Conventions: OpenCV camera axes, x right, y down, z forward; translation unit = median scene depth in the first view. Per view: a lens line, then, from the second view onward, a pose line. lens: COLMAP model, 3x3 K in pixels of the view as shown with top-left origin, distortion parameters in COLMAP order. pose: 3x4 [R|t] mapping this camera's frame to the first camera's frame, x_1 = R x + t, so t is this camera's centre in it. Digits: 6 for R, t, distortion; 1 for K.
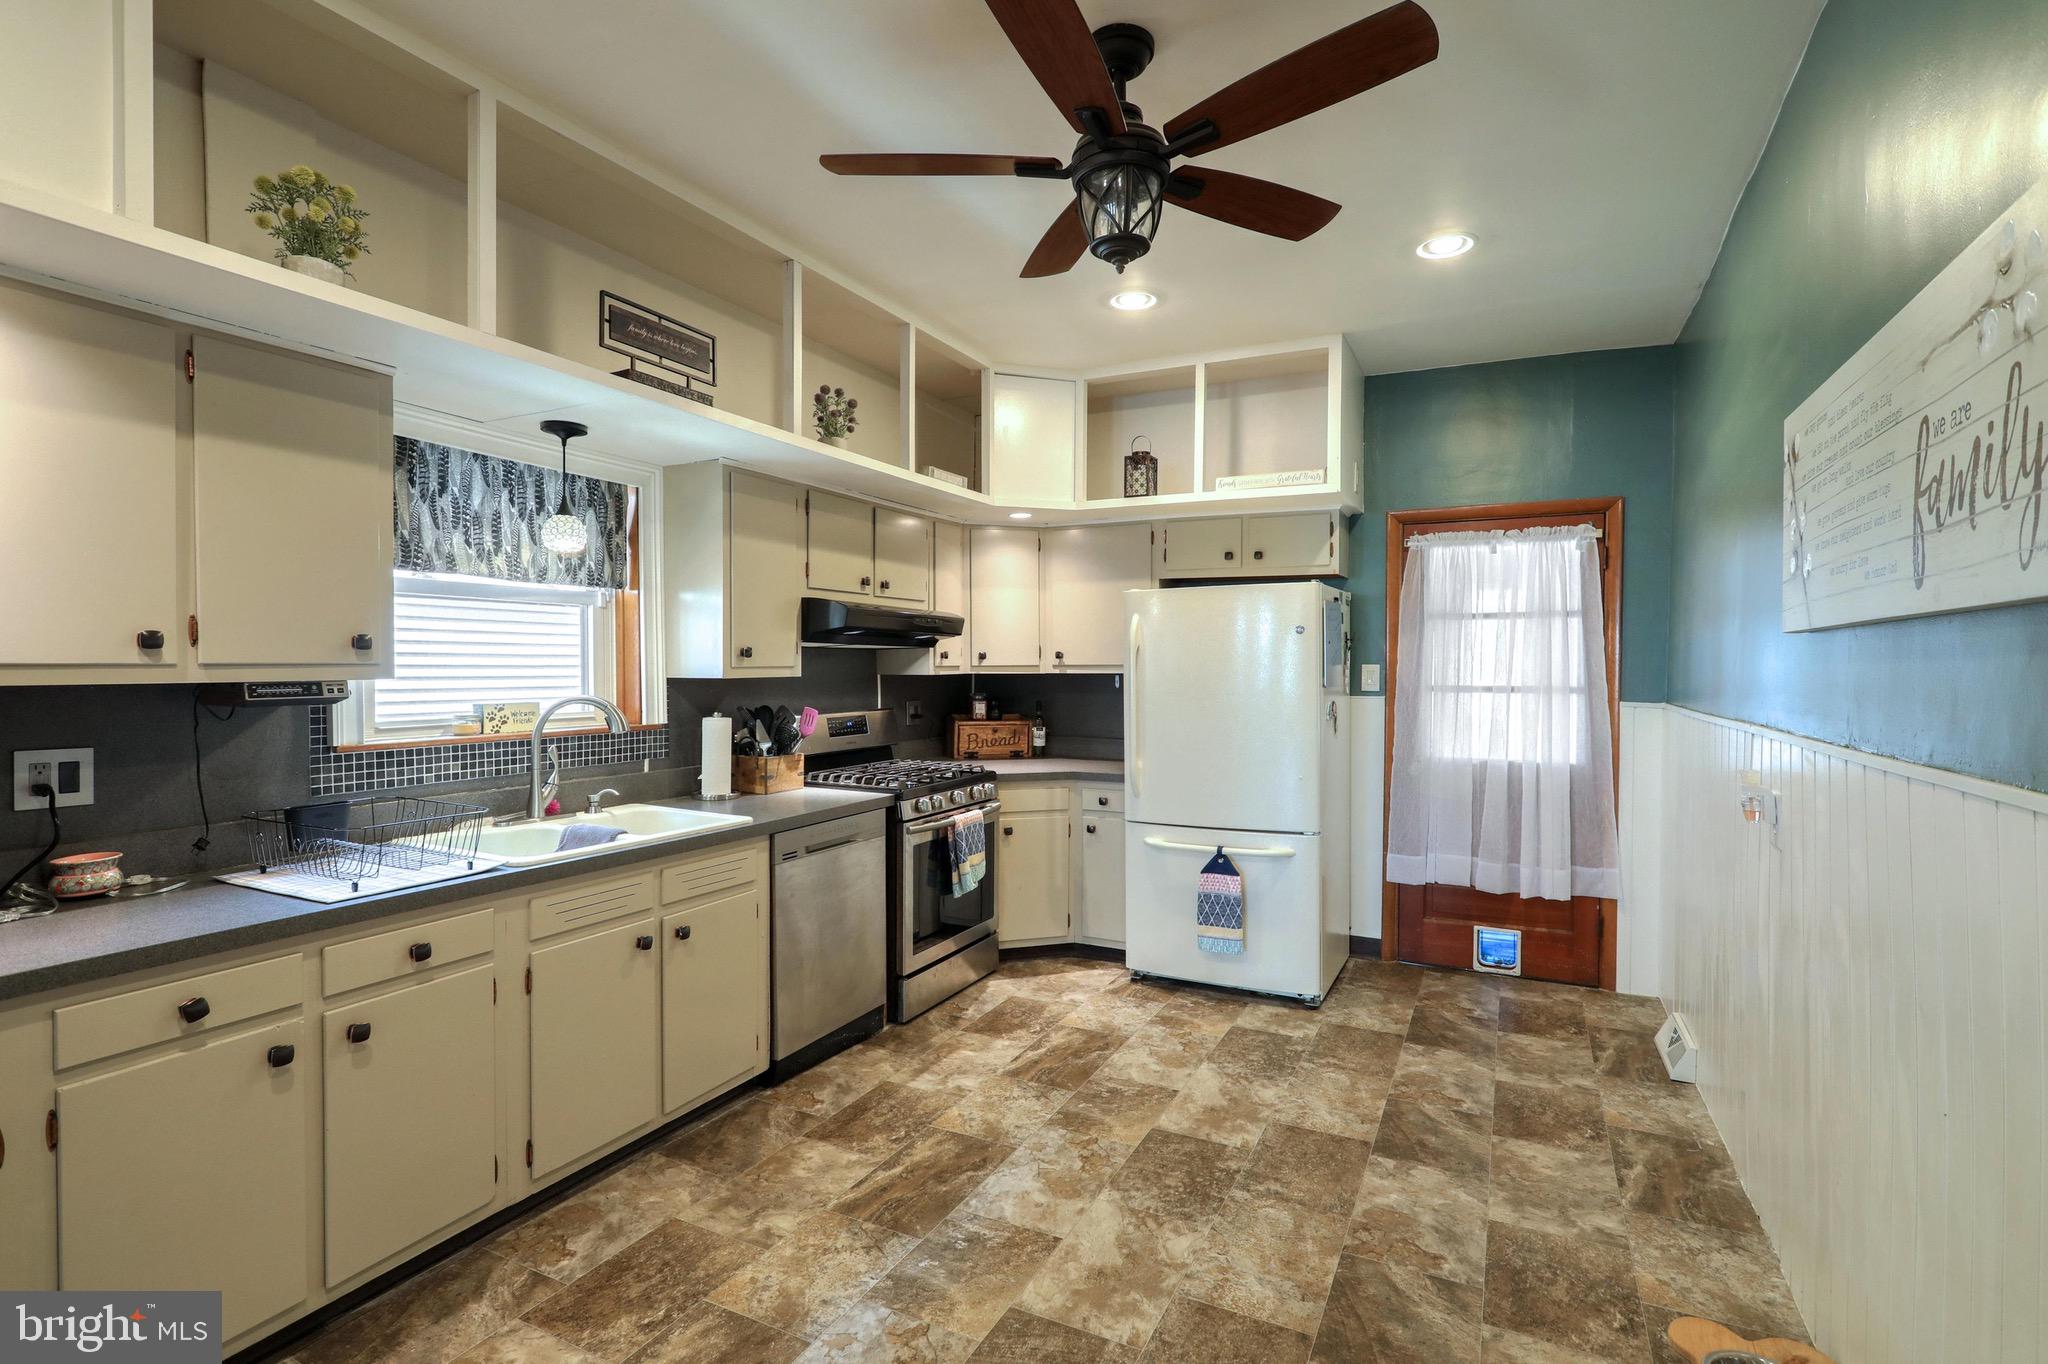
lens RADIAL K [[975.6, 0, 1047.9], [0, 975.6, 689.2], [0, 0, 1]] dist [-0.006623, 0.003926]
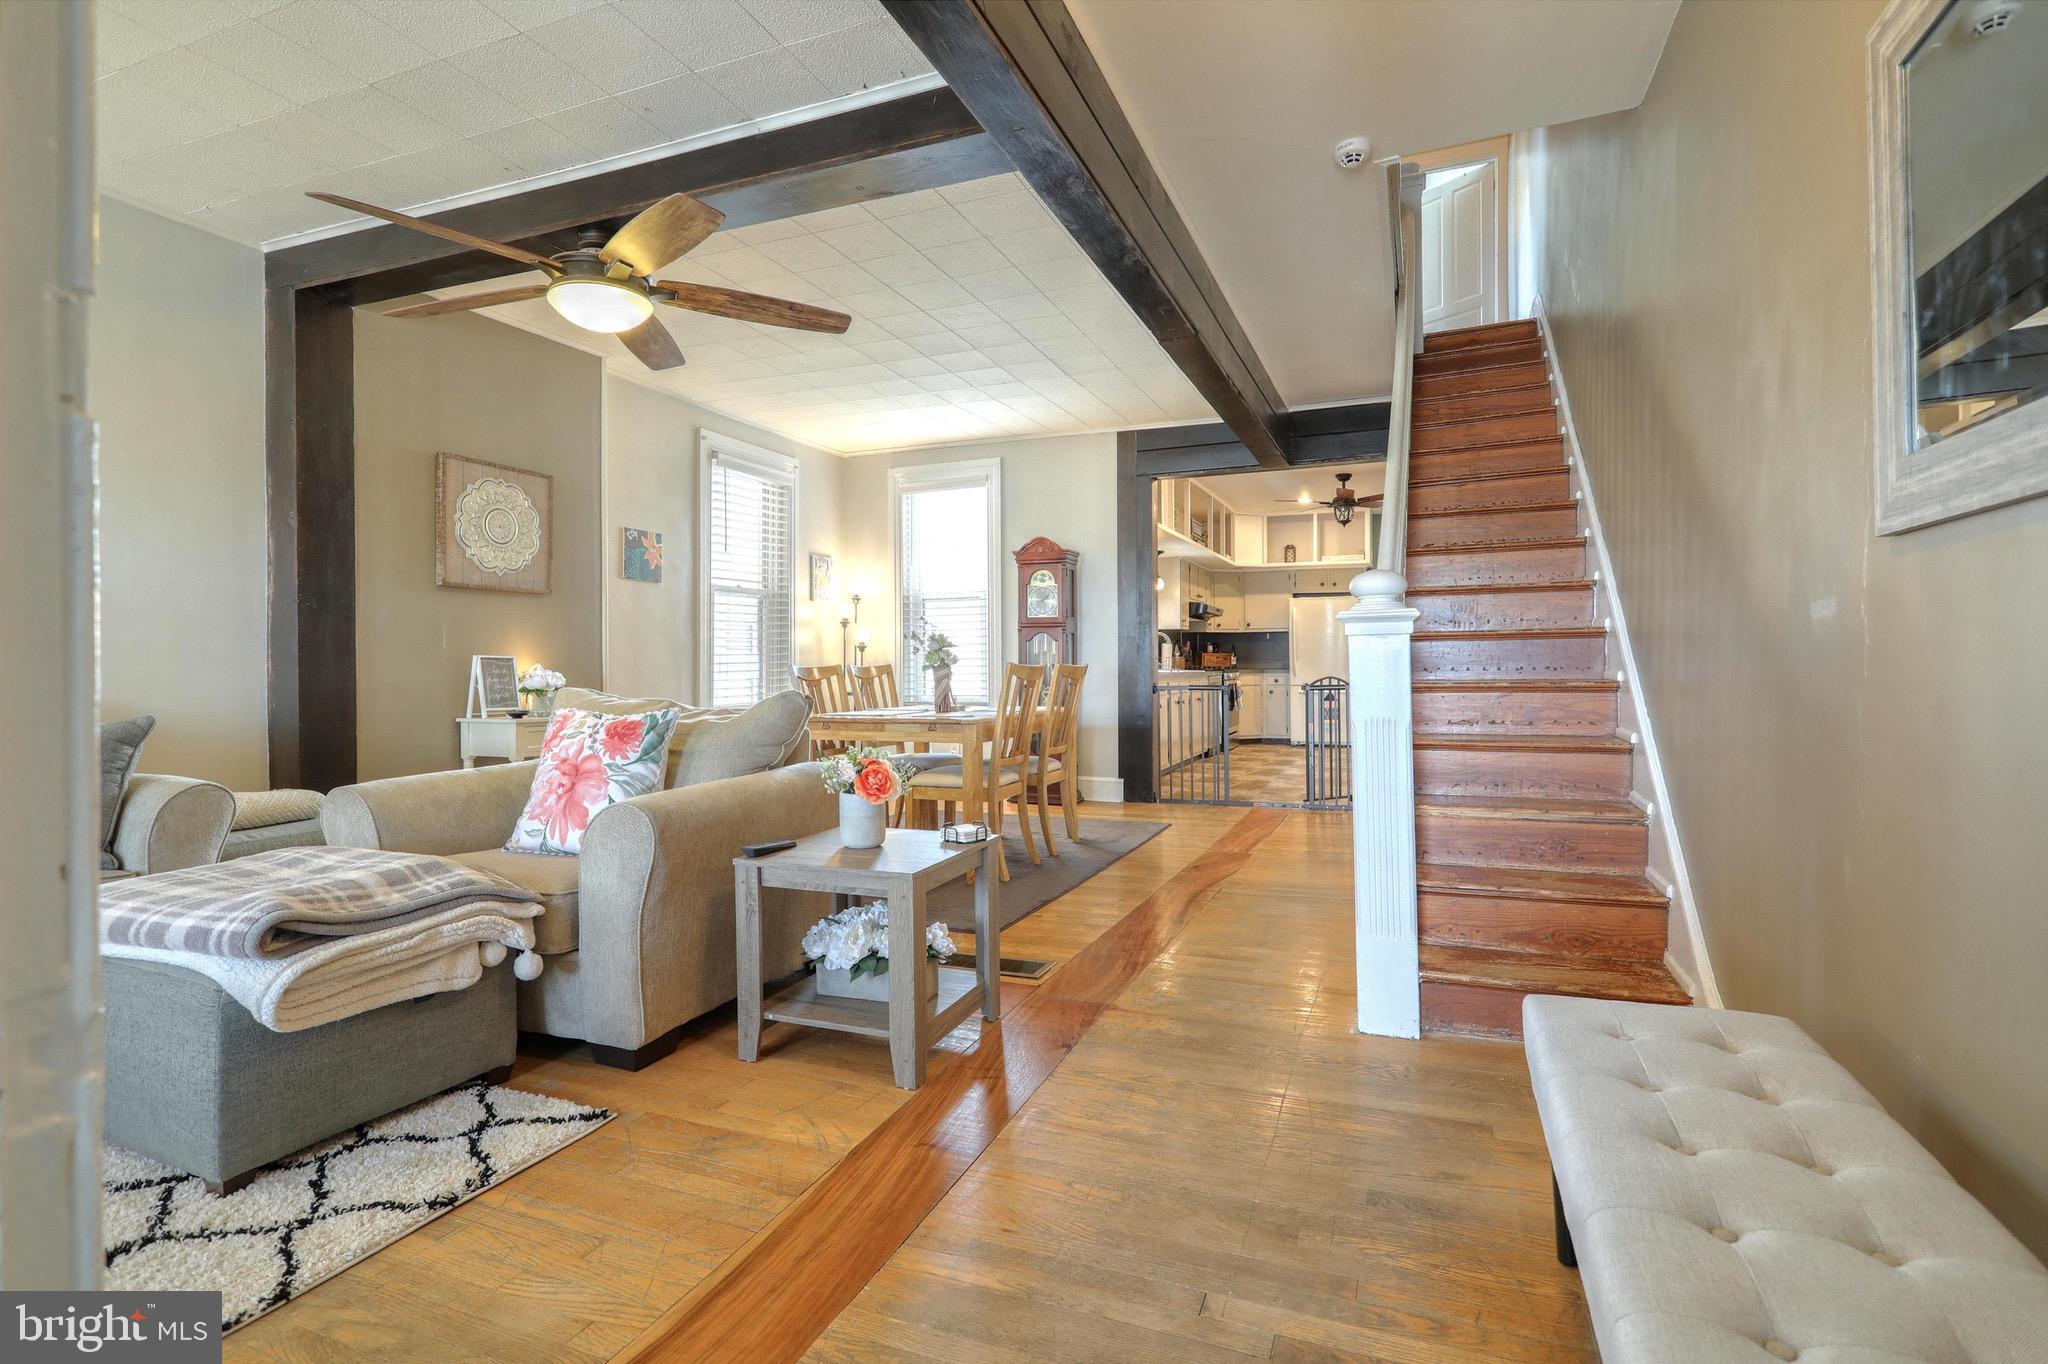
lens RADIAL K [[975.6, 0, 1030.6], [0, 975.6, 719.2], [0, 0, 1]] dist [-0.006623, 0.003926]
pose [[0.997417, -0.016325, 0.069947, -0.955743], [0.014066, 0.999367, 0.032679, 0.153807], [-0.070437, -0.031611, 0.997015, -1.896596]]
